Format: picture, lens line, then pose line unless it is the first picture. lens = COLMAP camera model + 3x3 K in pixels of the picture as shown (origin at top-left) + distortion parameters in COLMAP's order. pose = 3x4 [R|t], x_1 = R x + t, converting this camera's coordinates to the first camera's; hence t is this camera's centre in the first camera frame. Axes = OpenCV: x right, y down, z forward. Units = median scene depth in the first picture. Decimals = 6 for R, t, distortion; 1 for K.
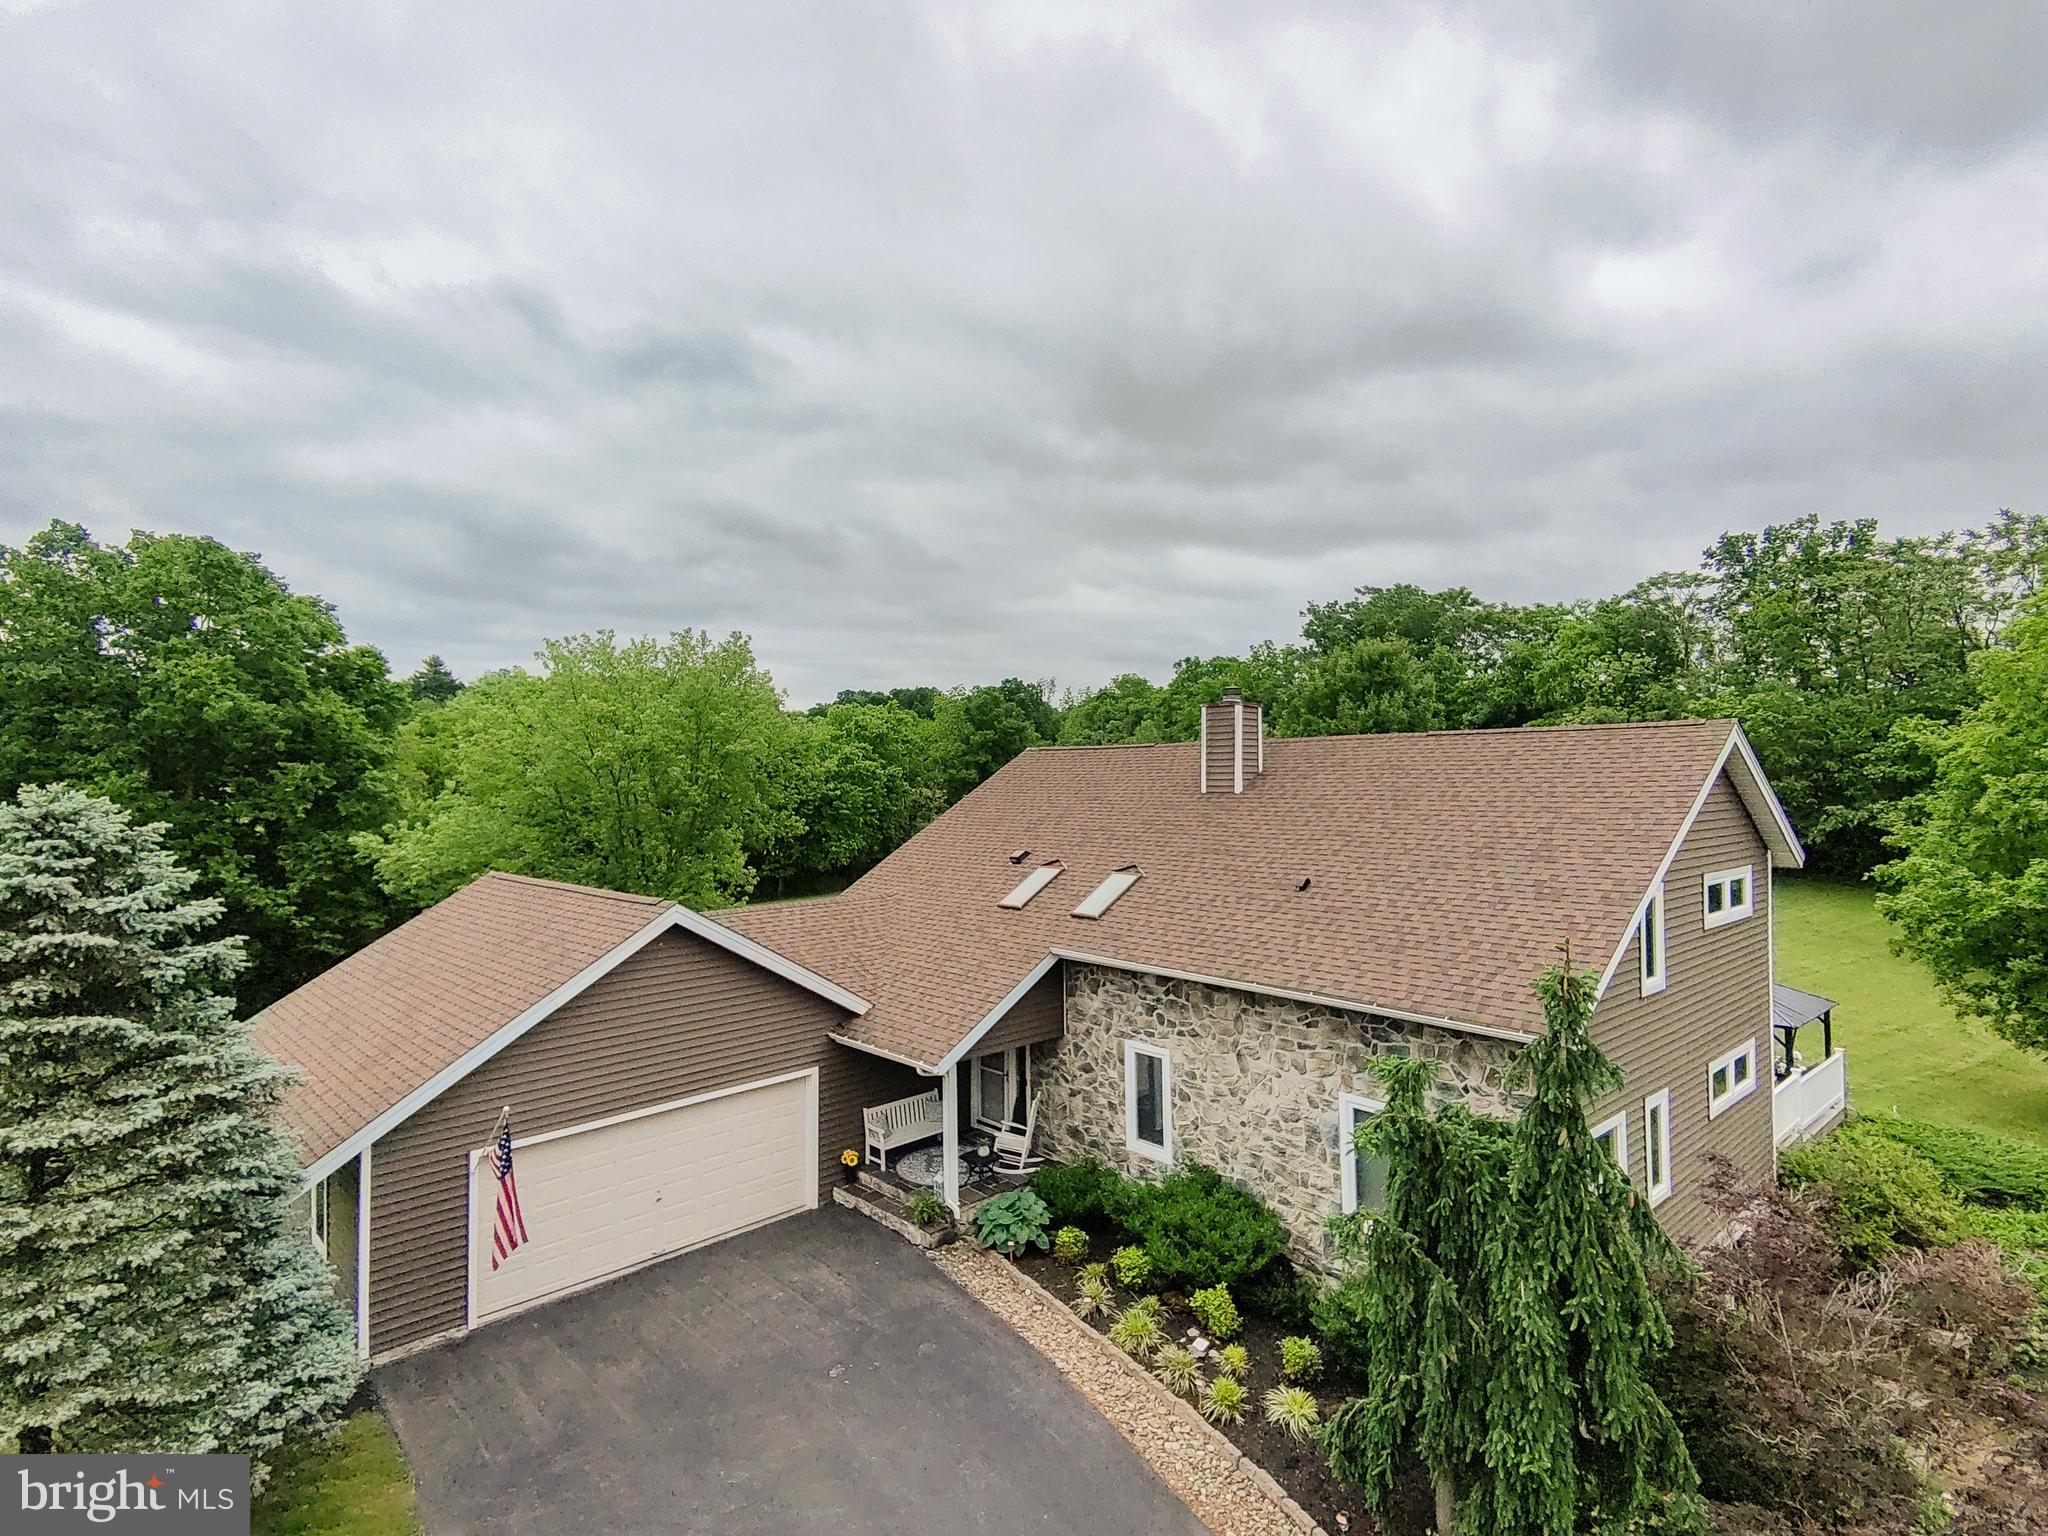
lens RADIAL K [[1049.1, 0, 1039.0], [0, 1049.1, 780.9], [0, 0, 1]] dist [0.150702, -0.100056]
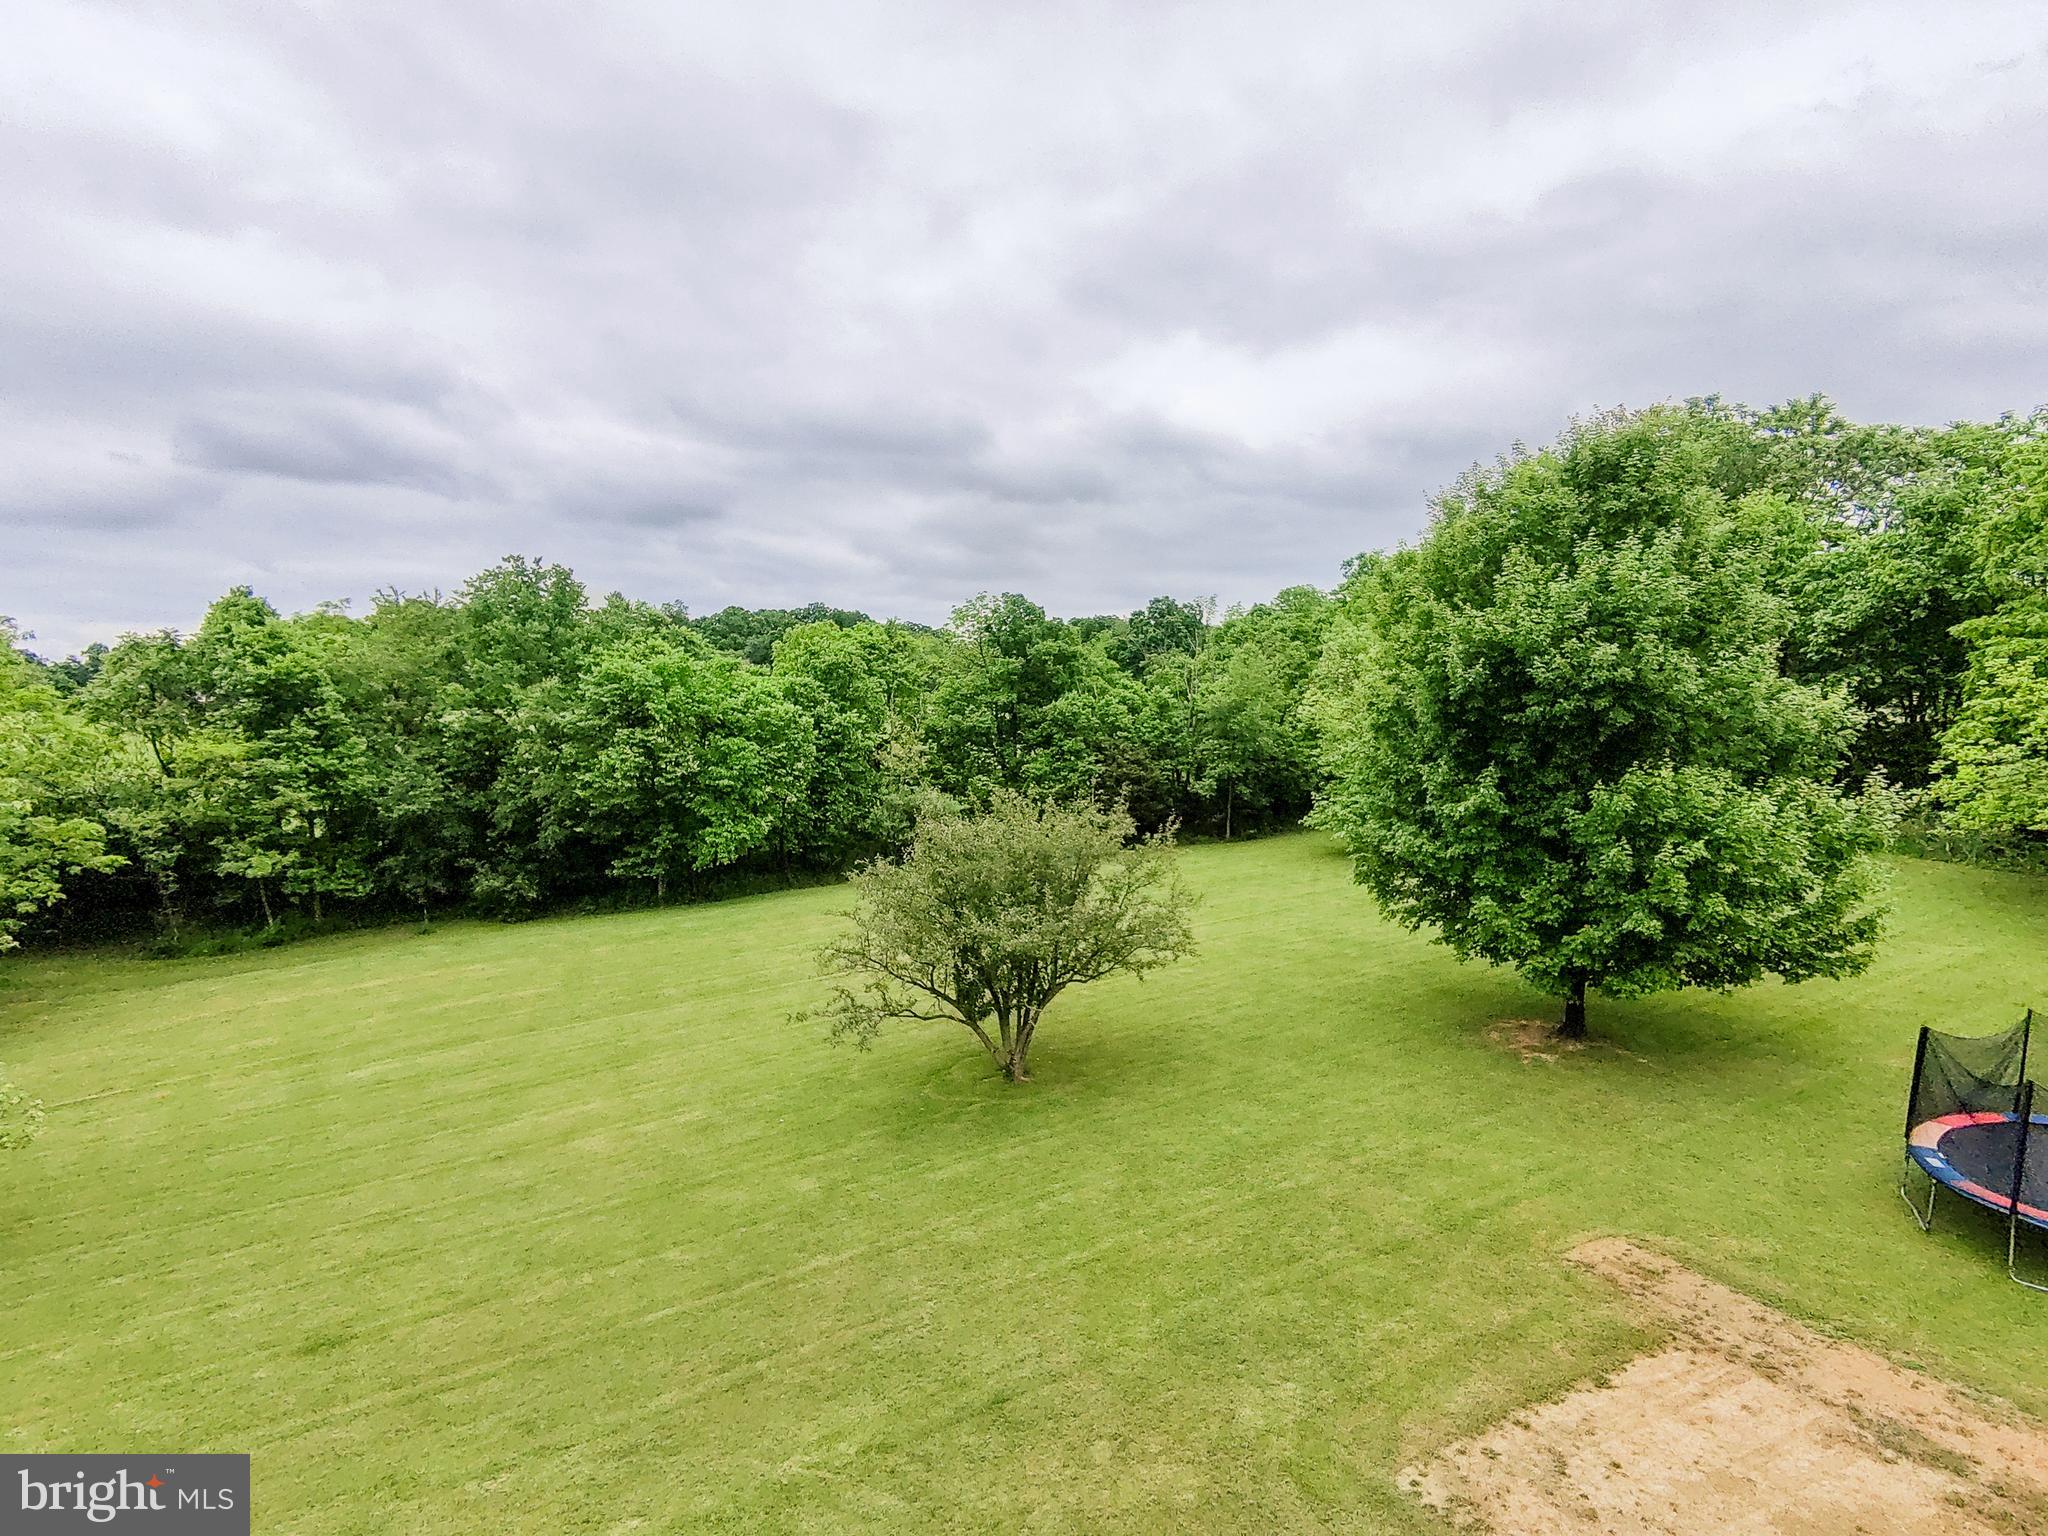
lens RADIAL K [[1049.1, 0, 1039.0], [0, 1049.1, 780.9], [0, 0, 1]] dist [0.150702, -0.100056]
pose [[0.977369, 0.013814, -0.211088, 0.594212], [-0.000514, 0.998018, 0.062930, -0.053558], [0.211539, -0.061397, 0.975439, 1.662183]]
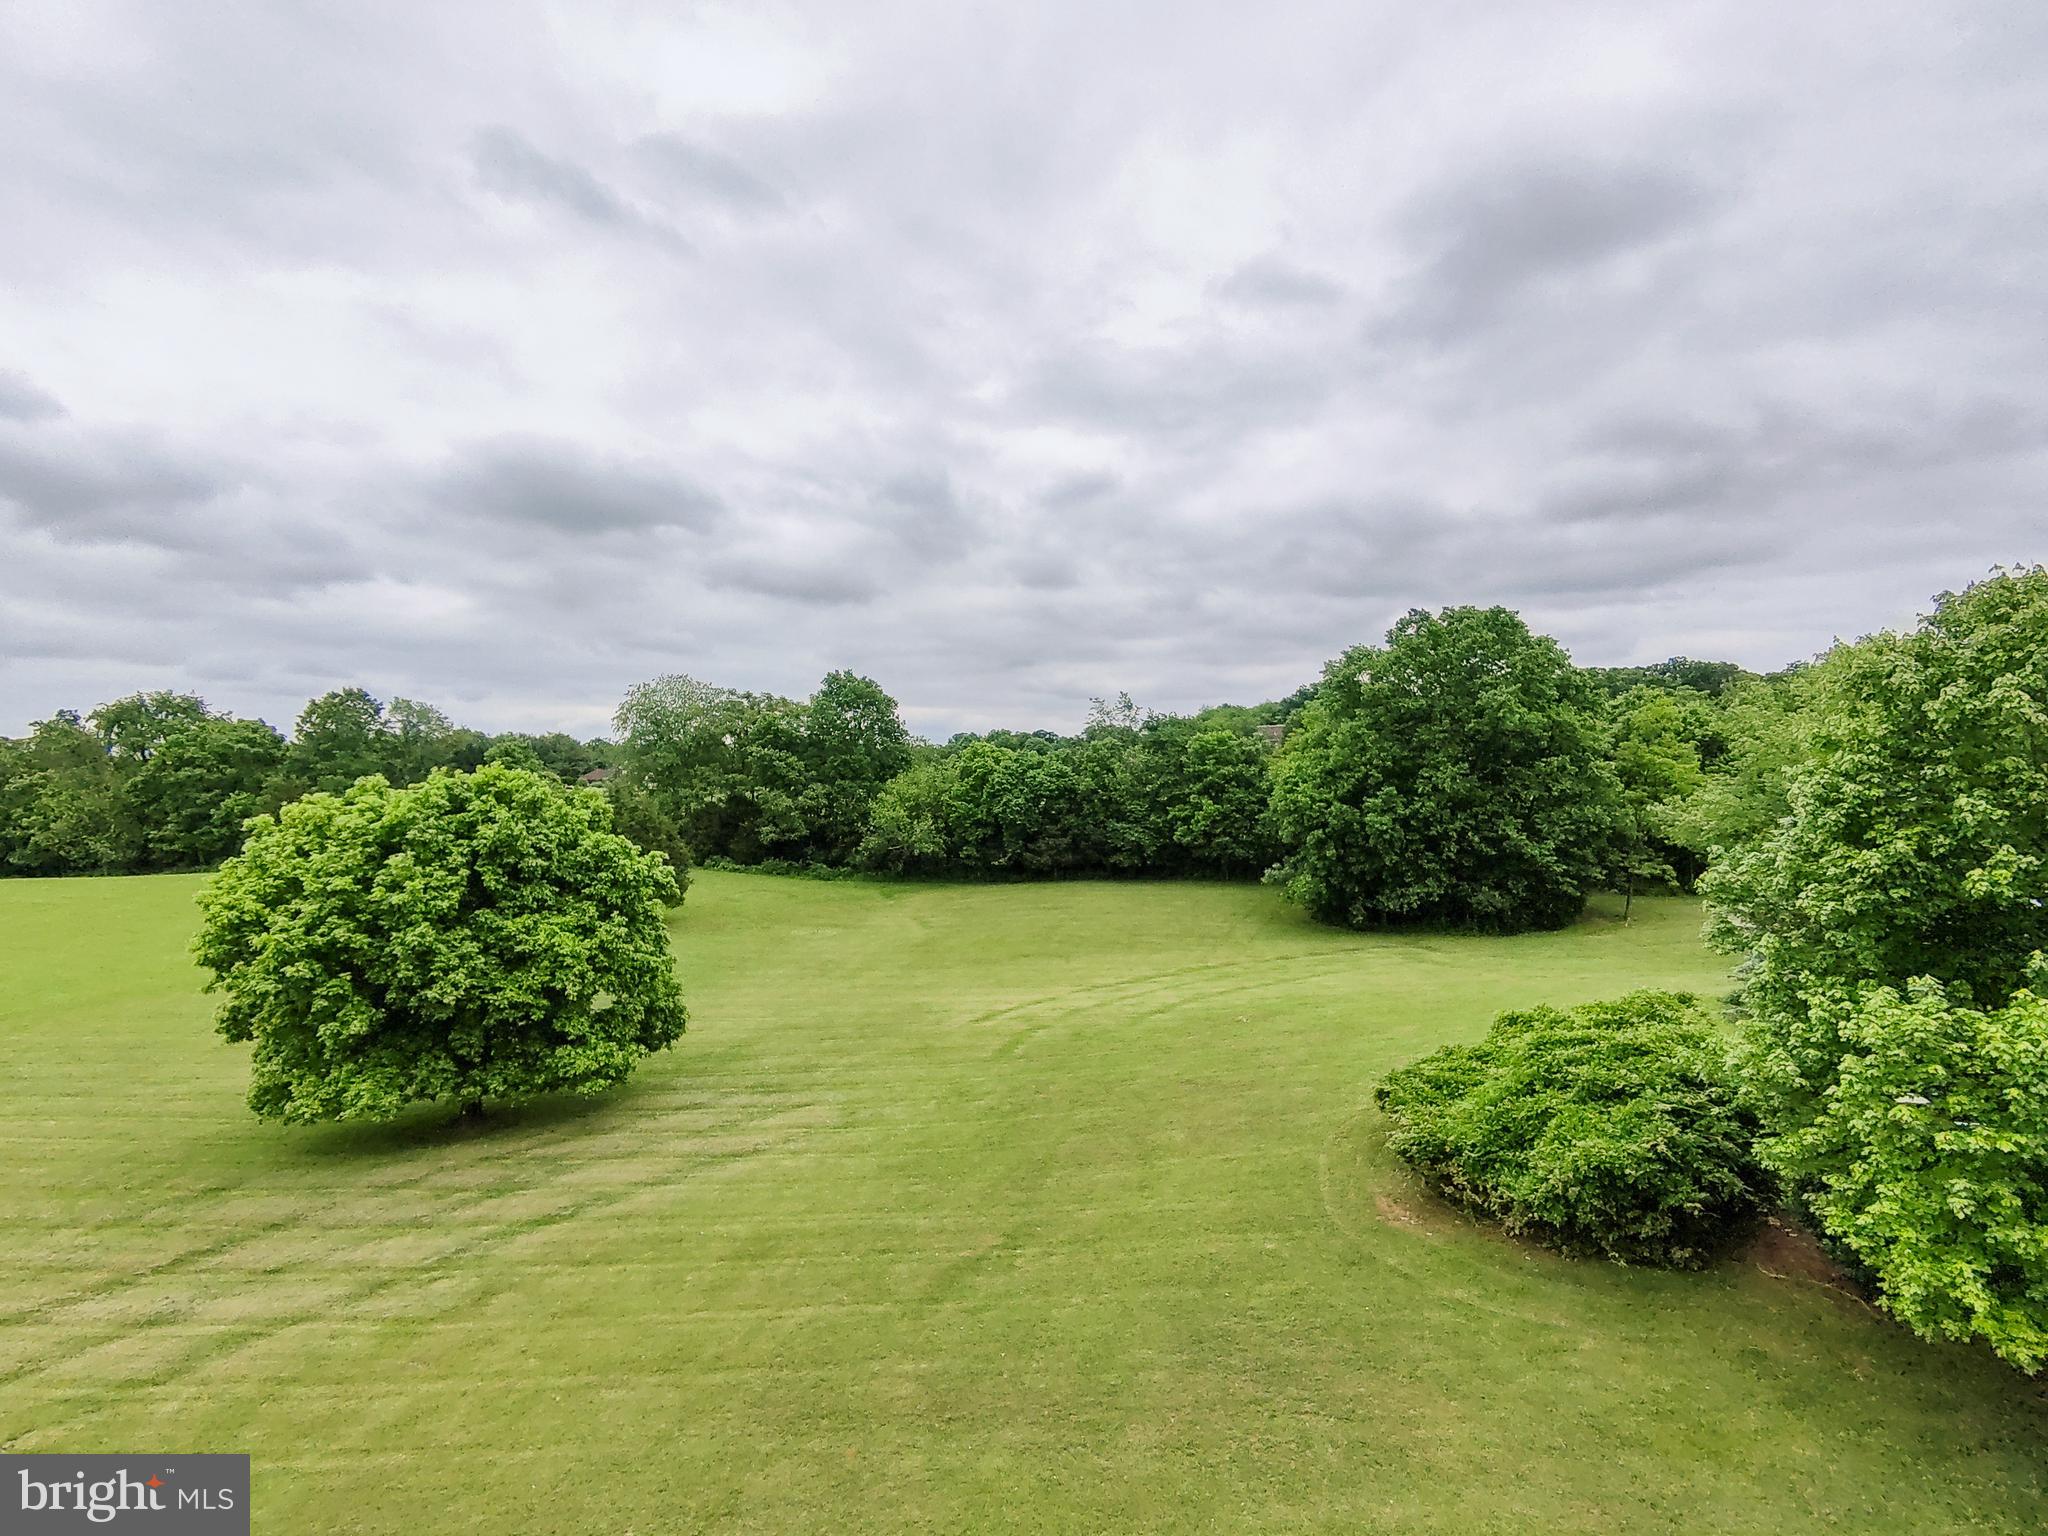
lens RADIAL K [[1049.1, 0, 1039.0], [0, 1049.1, 780.9], [0, 0, 1]] dist [0.150702, -0.100056]
pose [[0.658690, 0.001695, -0.752412, -0.170354], [0.001305, 0.999993, 0.003395, 0.029003], [0.752413, -0.003218, 0.658684, -1.123618]]
